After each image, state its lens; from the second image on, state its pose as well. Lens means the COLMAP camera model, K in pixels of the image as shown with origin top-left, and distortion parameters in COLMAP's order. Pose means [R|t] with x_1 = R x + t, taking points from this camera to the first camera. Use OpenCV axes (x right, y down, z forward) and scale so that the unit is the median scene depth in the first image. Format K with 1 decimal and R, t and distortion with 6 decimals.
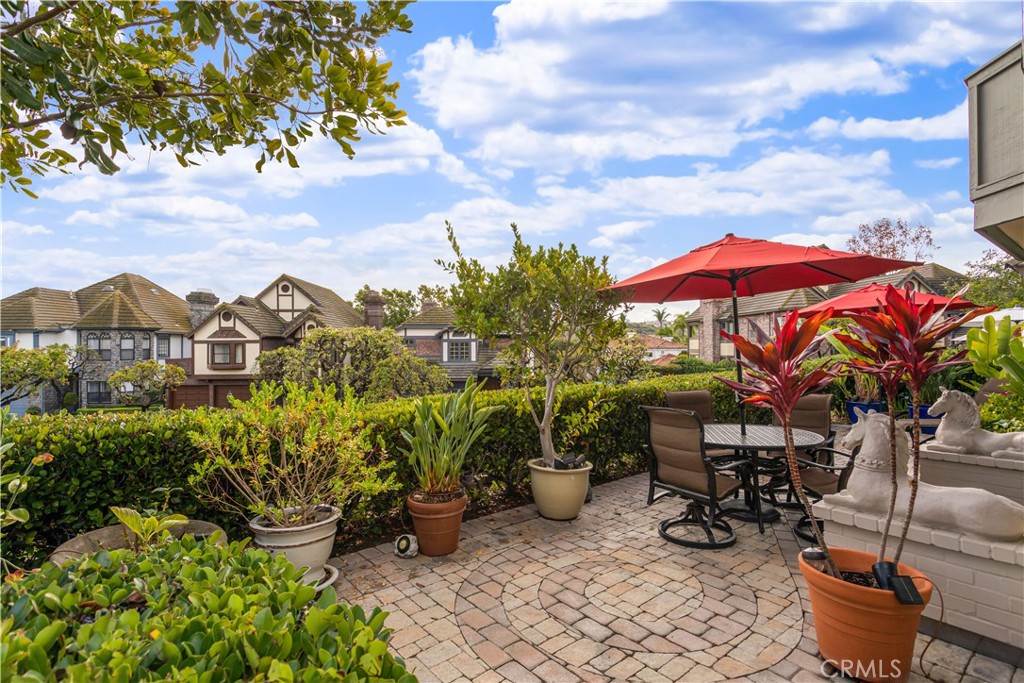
lens RADIAL K [[497.5, 0, 512.0], [0, 497.5, 341.5], [0, 0, 1]] dist [0.011676, 0.000232]
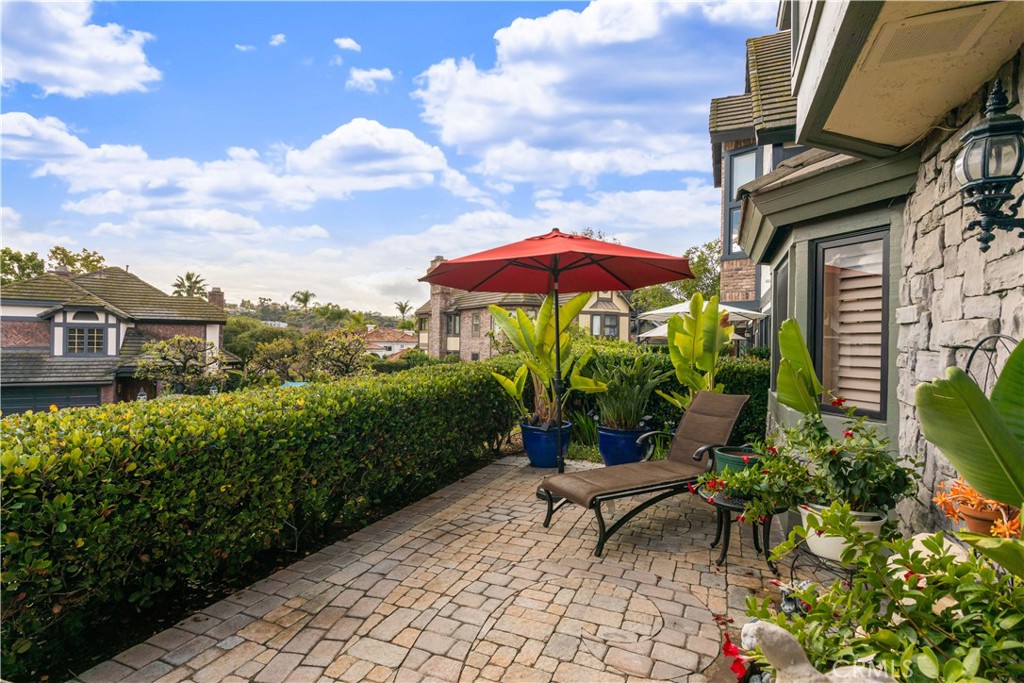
lens RADIAL K [[485.3, 0, 508.2], [0, 485.3, 340.5], [0, 0, 1]] dist [-0.001468, 0.001737]
pose [[0.889273, 0.017222, 0.457053, 0.107863], [-0.021950, 0.999746, 0.005036, 0.002872], [-0.456851, -0.014511, 0.889425, 0.134284]]
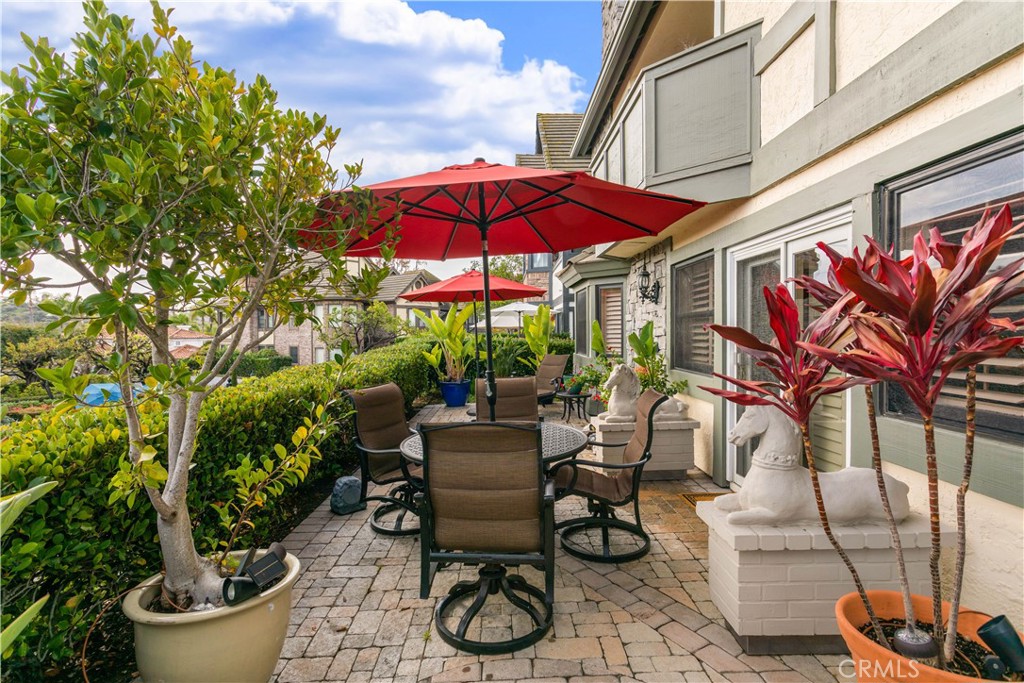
lens RADIAL K [[485.3, 0, 508.2], [0, 485.3, 340.5], [0, 0, 1]] dist [-0.001468, 0.001737]
pose [[0.614678, -0.014991, 0.788636, -0.012124], [0.000502, 0.999827, 0.018614, 0.003953], [-0.788778, -0.011045, 0.614579, 0.079750]]
